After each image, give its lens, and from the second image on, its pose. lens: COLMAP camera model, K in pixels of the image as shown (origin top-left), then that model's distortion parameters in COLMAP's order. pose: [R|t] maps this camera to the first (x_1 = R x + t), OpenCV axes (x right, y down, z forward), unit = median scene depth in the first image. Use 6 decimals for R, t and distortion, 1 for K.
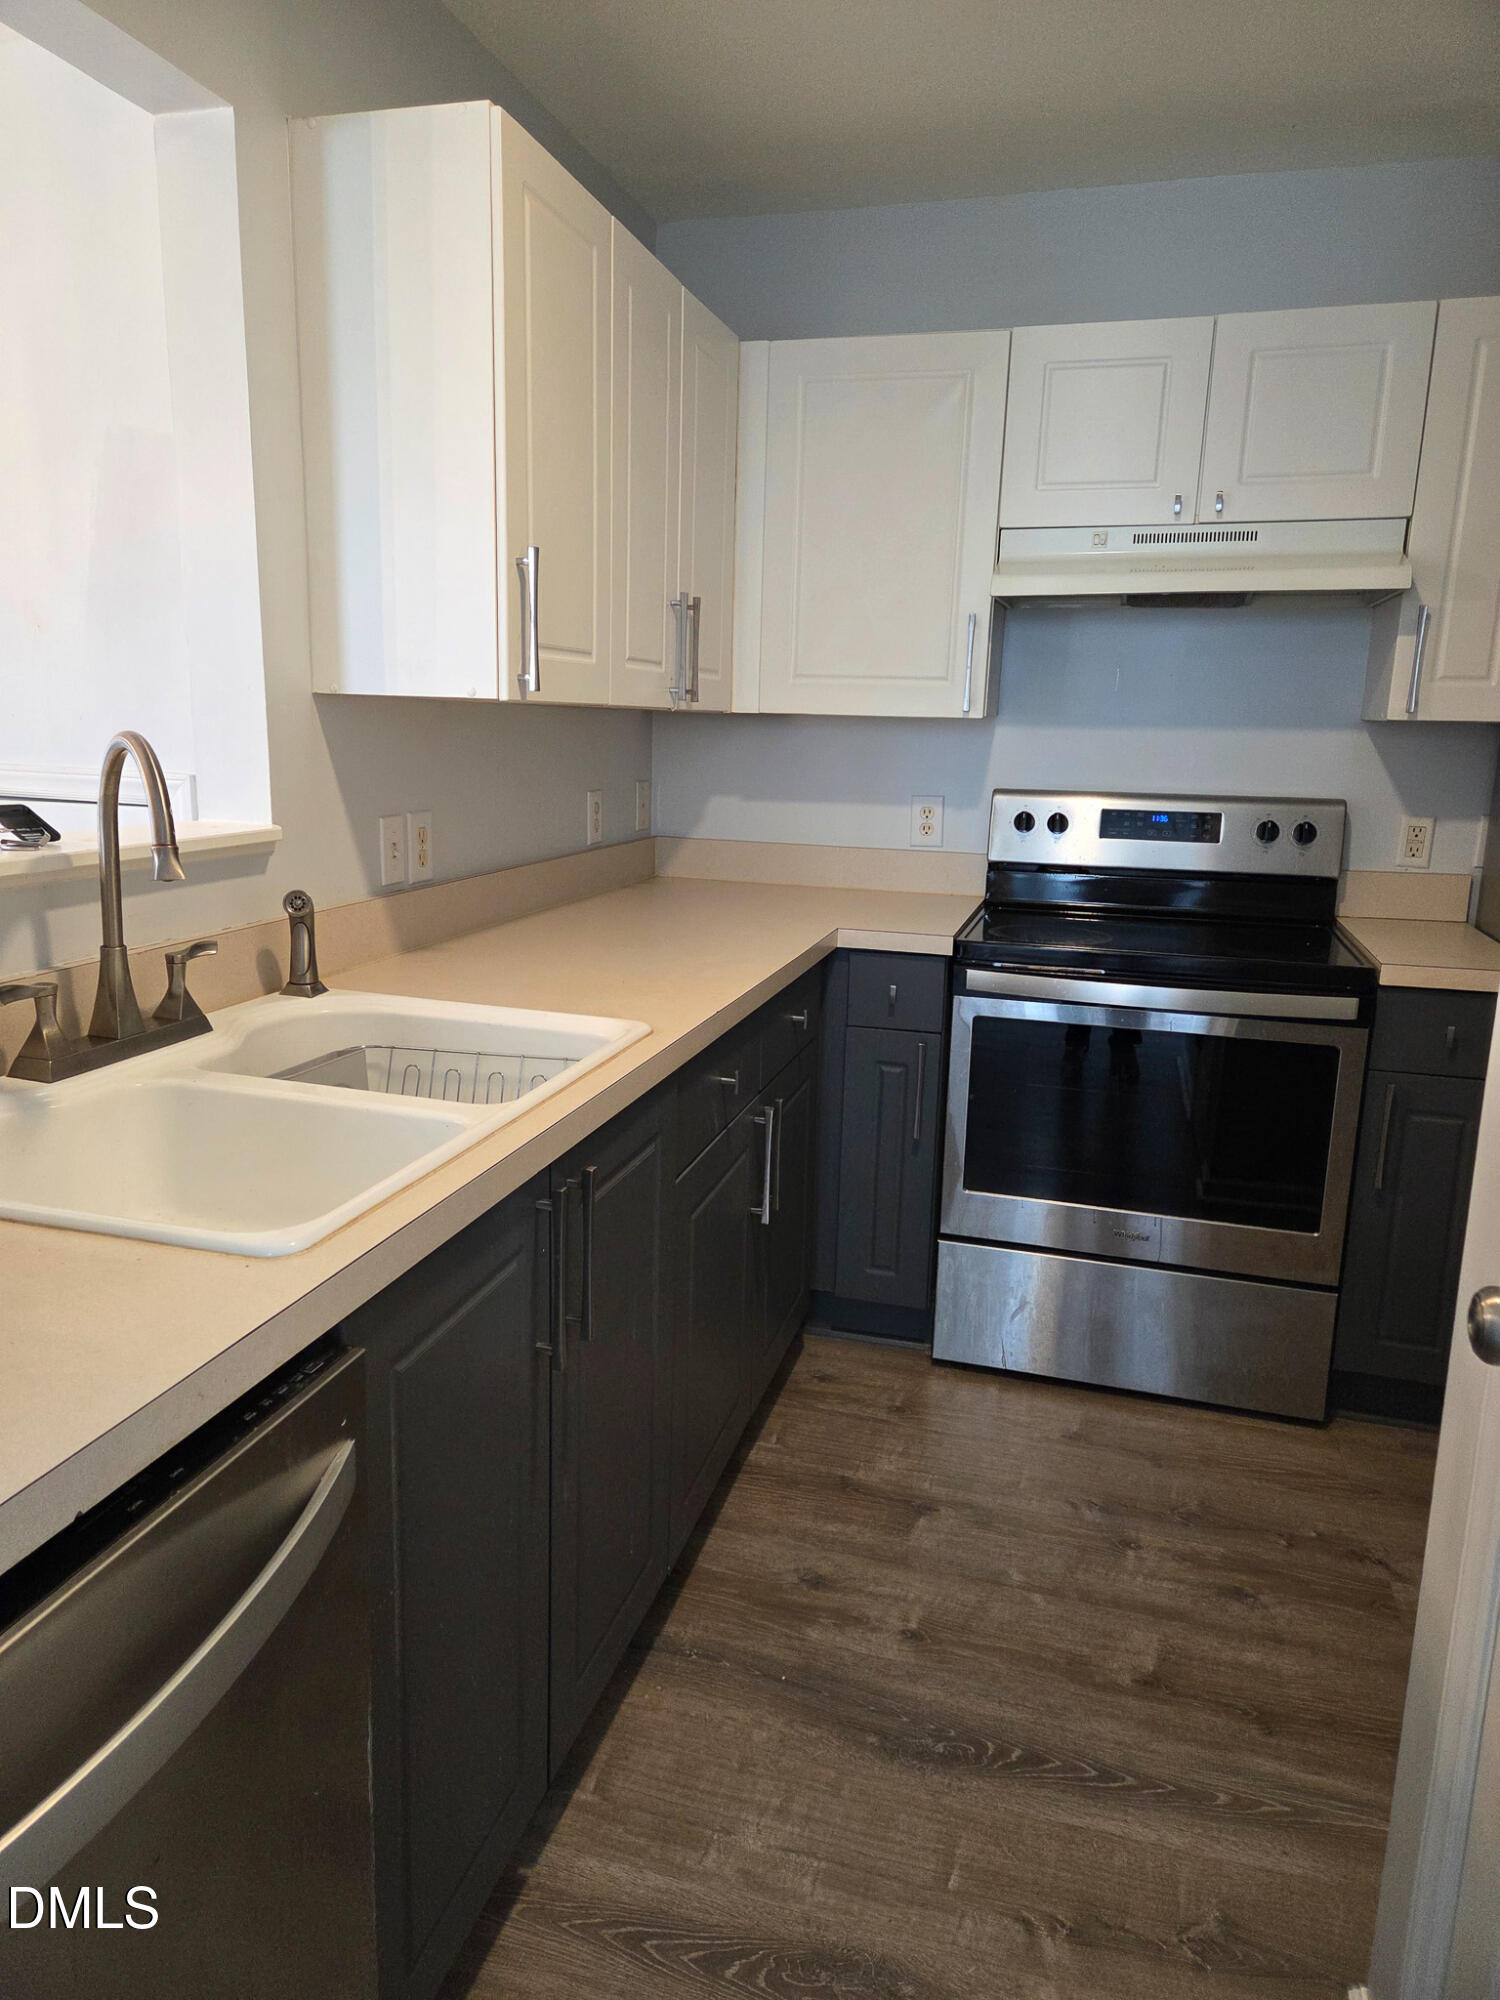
lens RADIAL K [[1342.1, 0, 741.0], [0, 1342.1, 991.6], [0, 0, 1]] dist [0.066470, -0.046969]
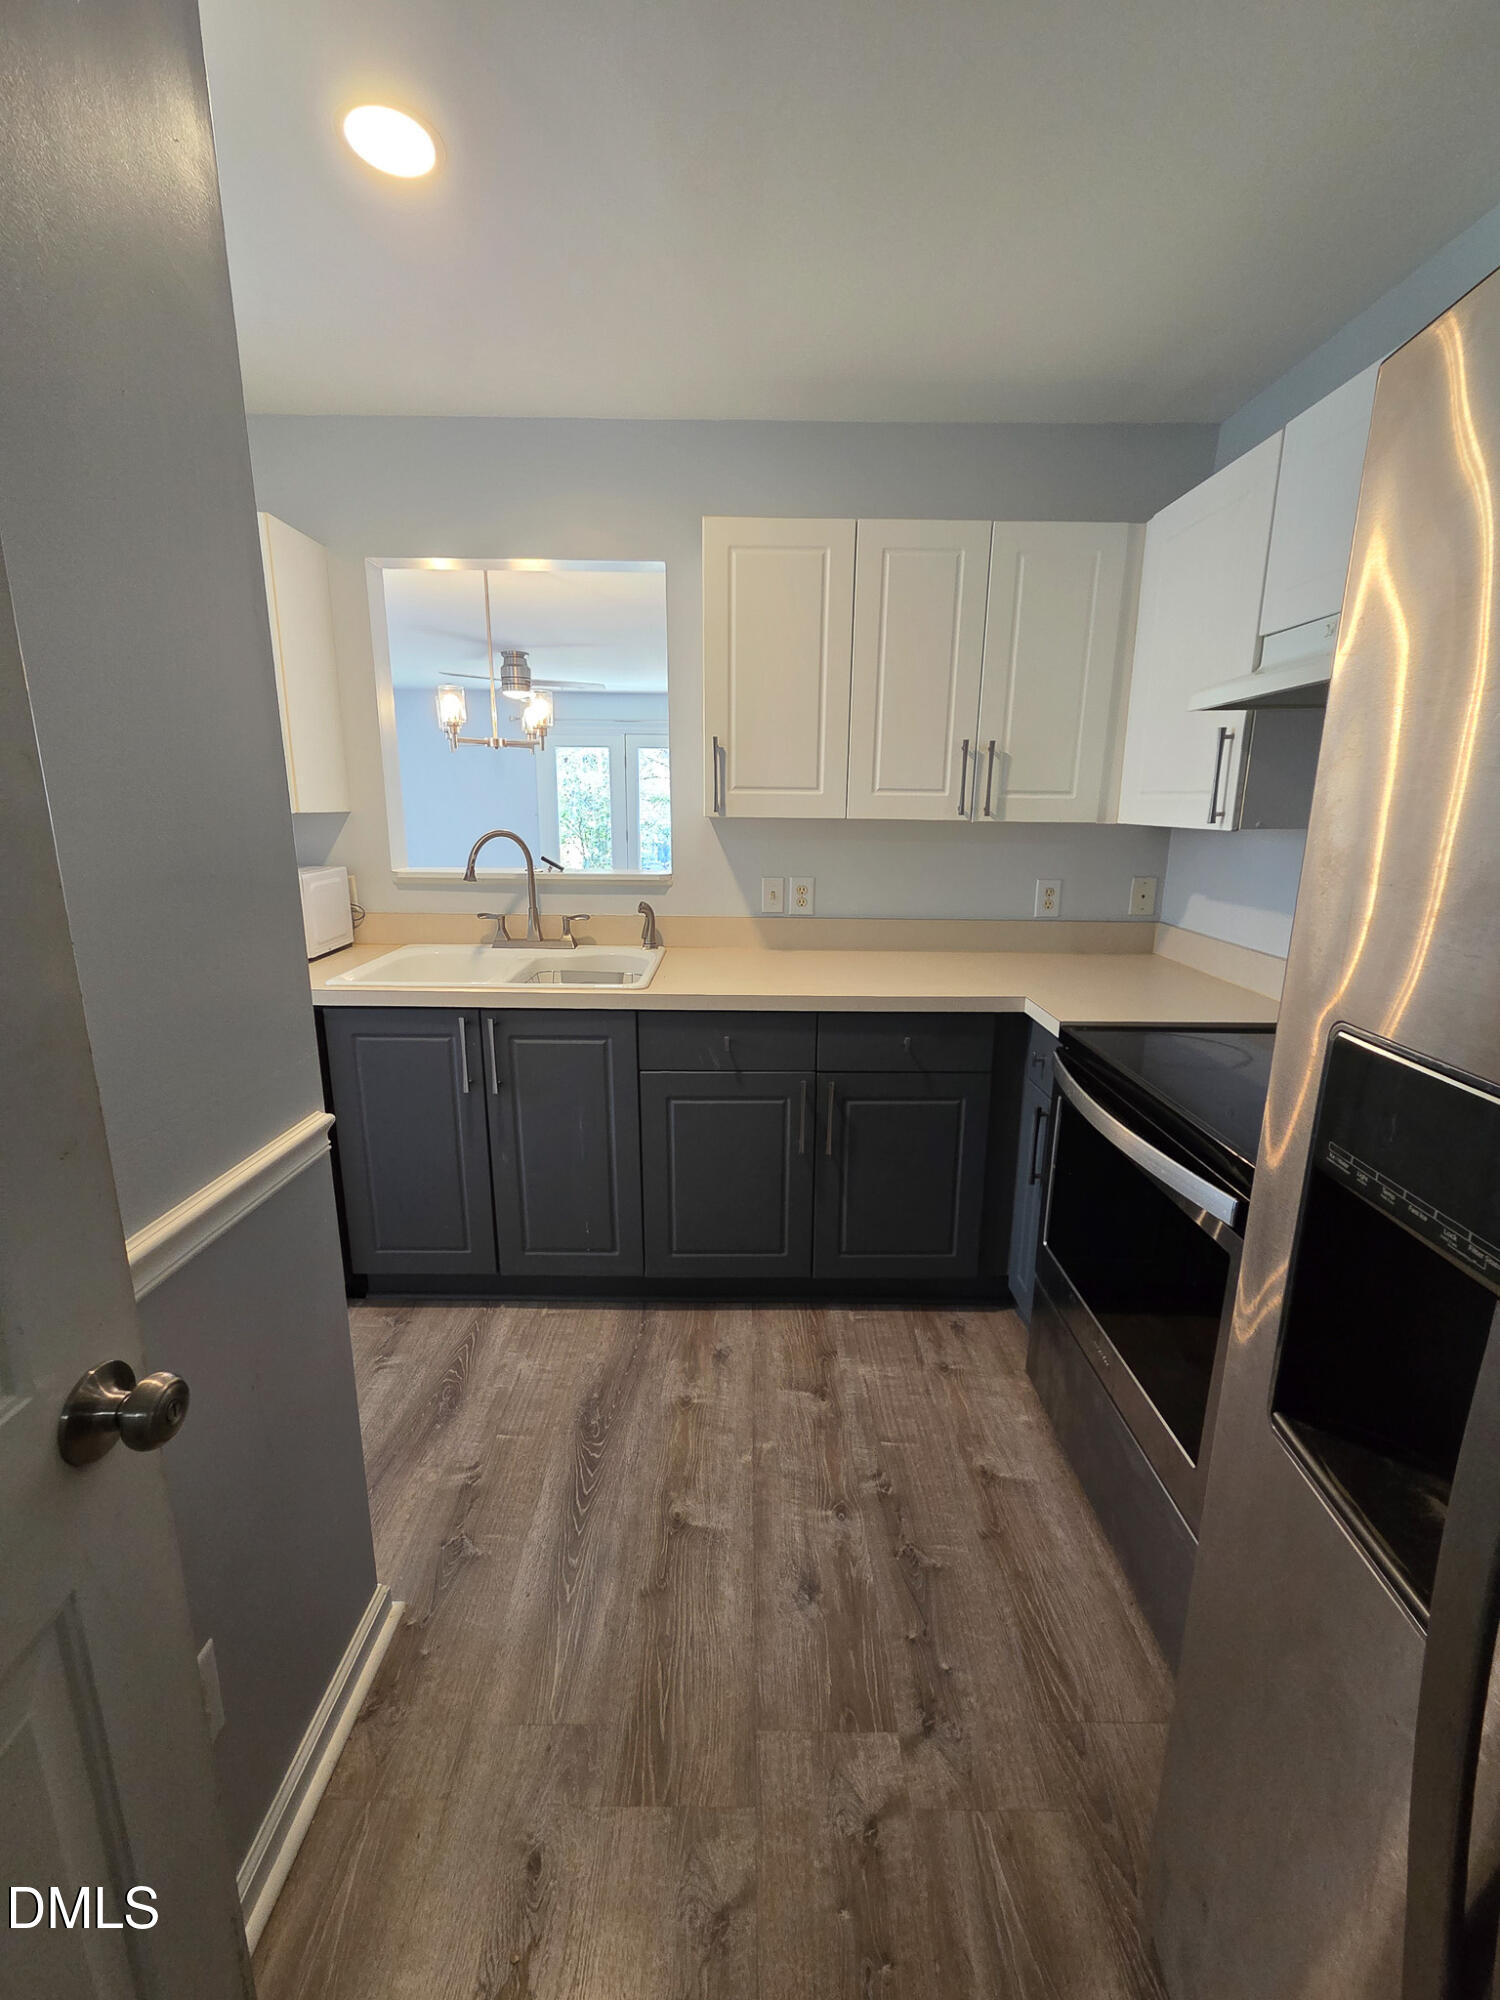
lens RADIAL K [[824.5, 0, 750.7], [0, 824.5, 996.2], [0, 0, 1]] dist [0.007076, -0.001820]
pose [[0.274567, 0.199541, -0.940636, 0.781210], [-0.198895, 0.968862, 0.147472, -0.118975], [0.940773, 0.146597, 0.305705, 0.569947]]
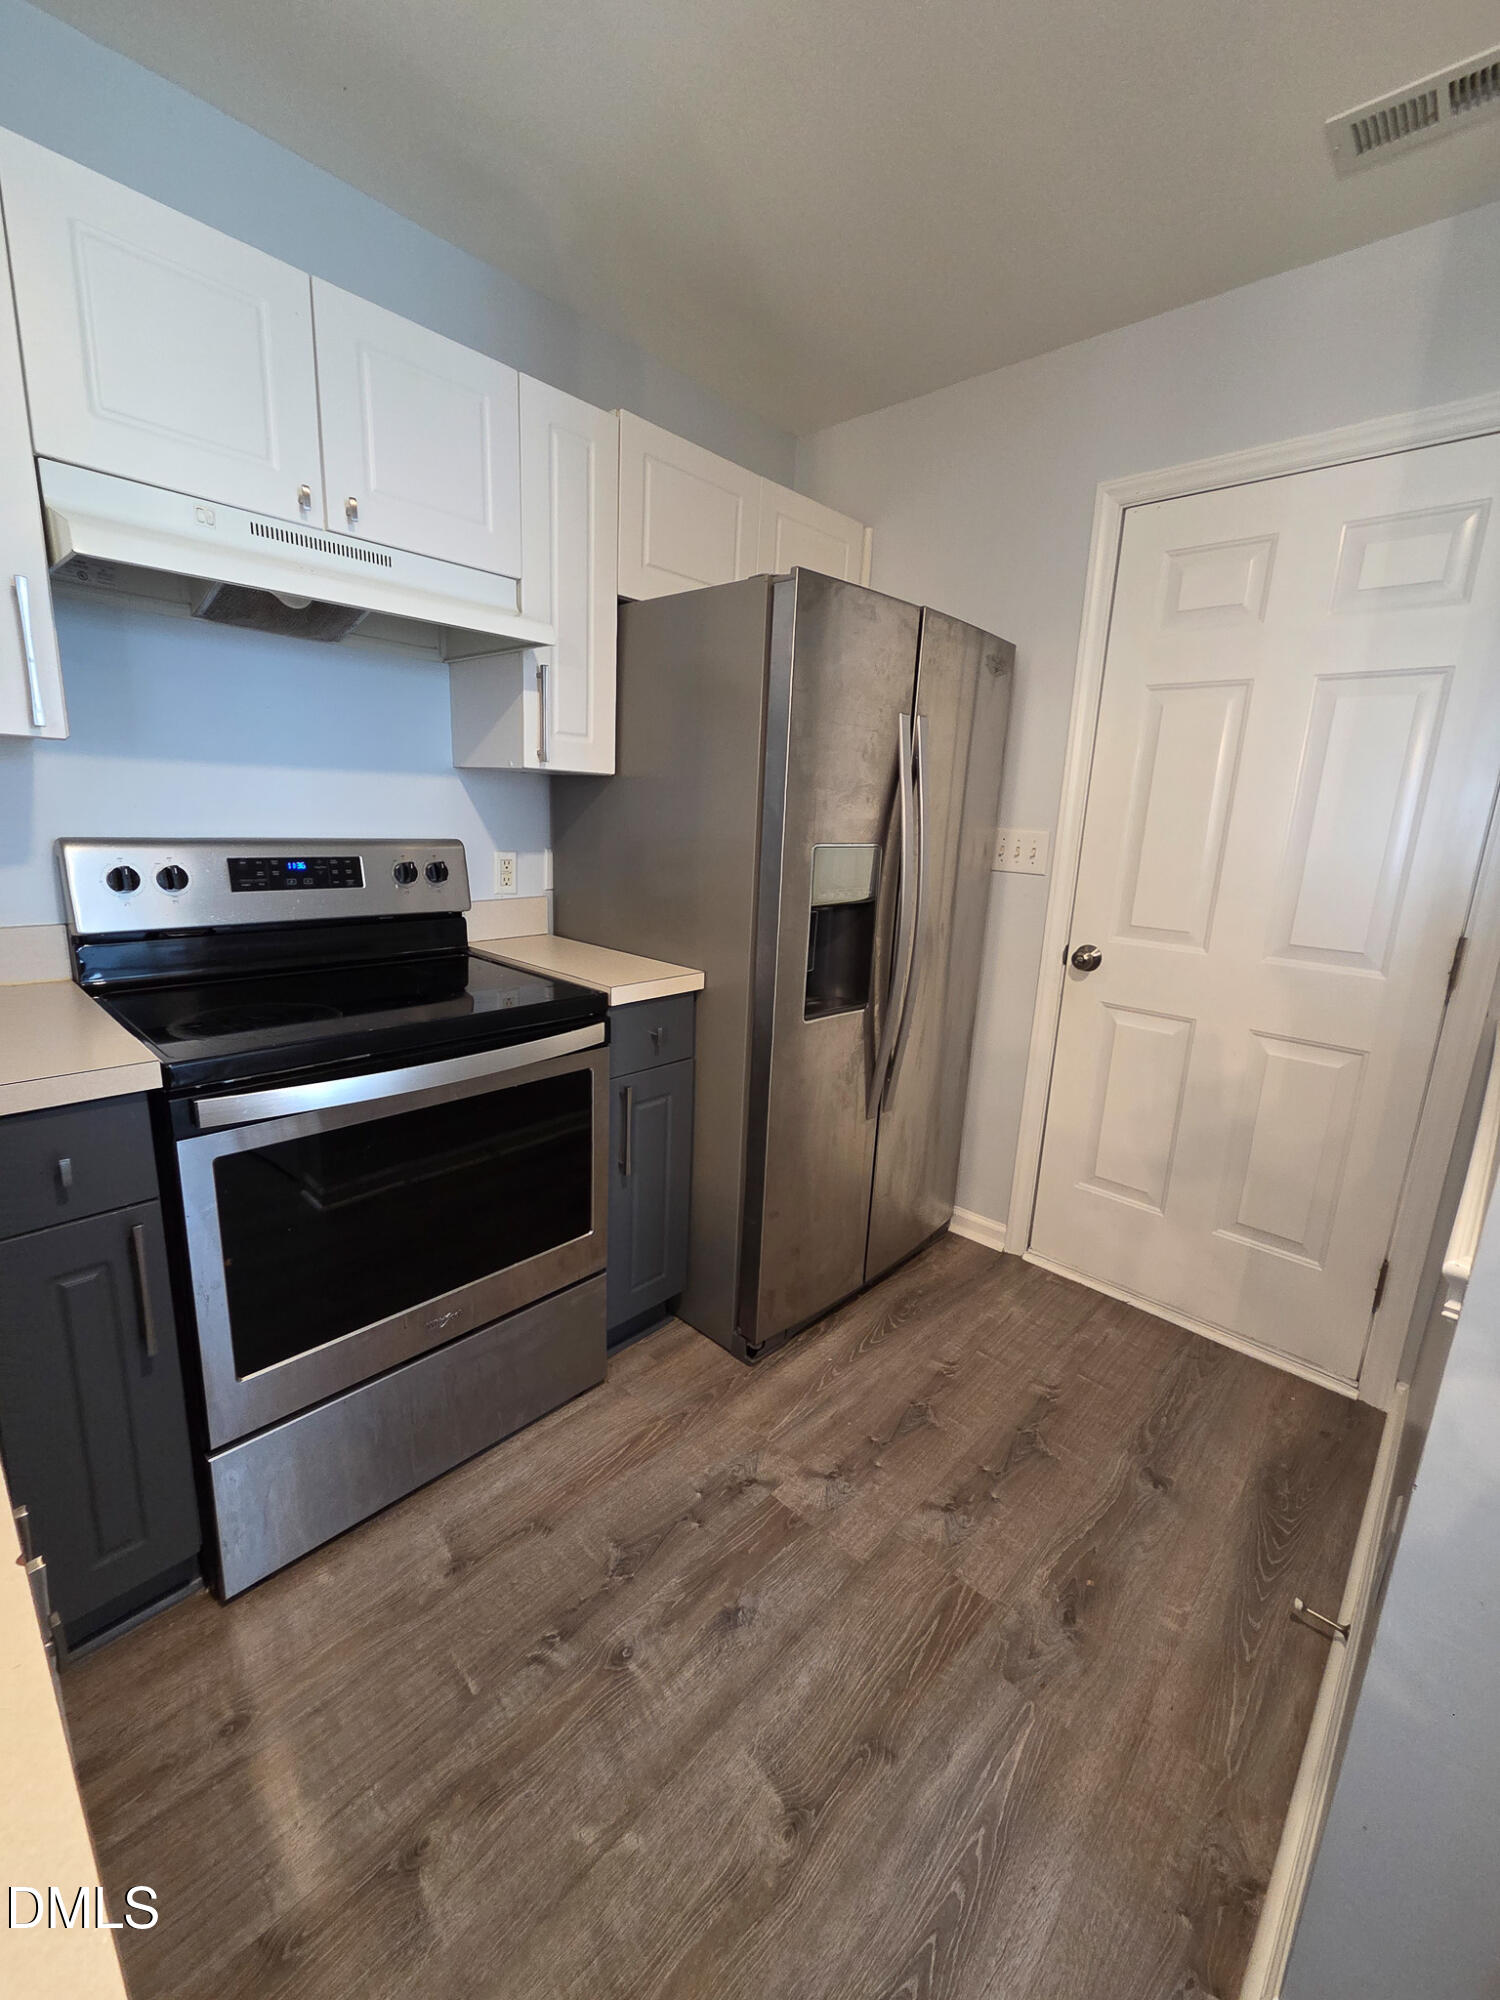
lens RADIAL K [[824.5, 0, 748.8], [0, 824.5, 992.0], [0, 0, 1]] dist [0.007076, -0.001820]
pose [[0.452093, -0.199011, 0.869487, -0.069006], [0.148517, 0.977980, 0.146621, -0.097710], [-0.879520, 0.062848, 0.471694, 0.566906]]
